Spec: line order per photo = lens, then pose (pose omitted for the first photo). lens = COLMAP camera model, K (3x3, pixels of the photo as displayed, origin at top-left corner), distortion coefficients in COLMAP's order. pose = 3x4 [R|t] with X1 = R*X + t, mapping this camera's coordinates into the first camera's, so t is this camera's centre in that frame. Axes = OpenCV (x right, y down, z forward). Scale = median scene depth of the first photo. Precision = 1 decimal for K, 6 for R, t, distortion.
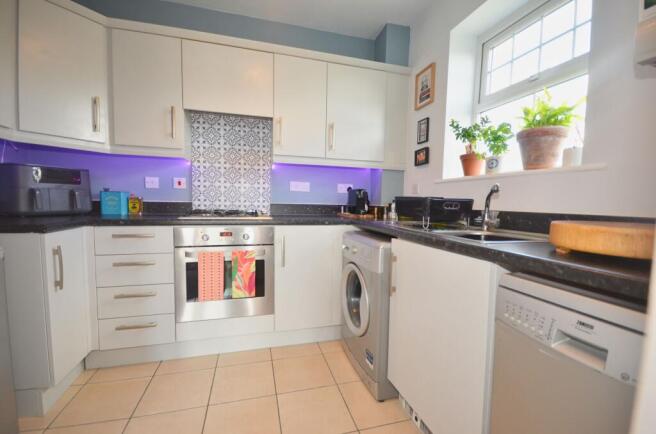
lens RADIAL K [[290.2, 0, 330.7], [0, 290.2, 216.3], [0, 0, 1]] dist [0.002836, -0.006114]
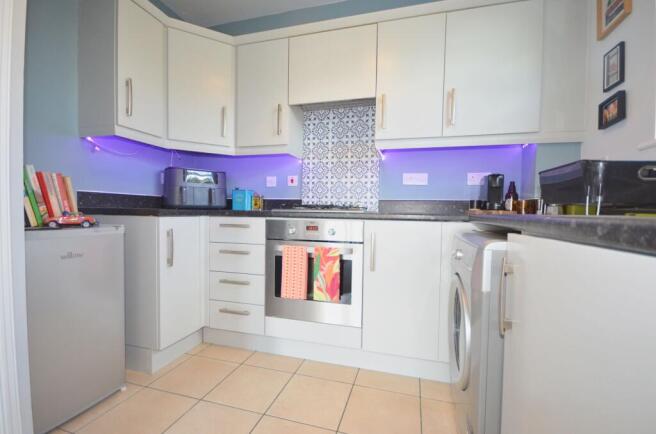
lens RADIAL K [[290.2, 0, 324.6], [0, 290.2, 216.8], [0, 0, 1]] dist [0.002836, -0.006114]
pose [[0.850652, 0.009275, -0.525648, 0.138883], [-0.030624, 0.999021, -0.031931, 0.049433], [0.524837, 0.043260, 0.850103, 0.223614]]
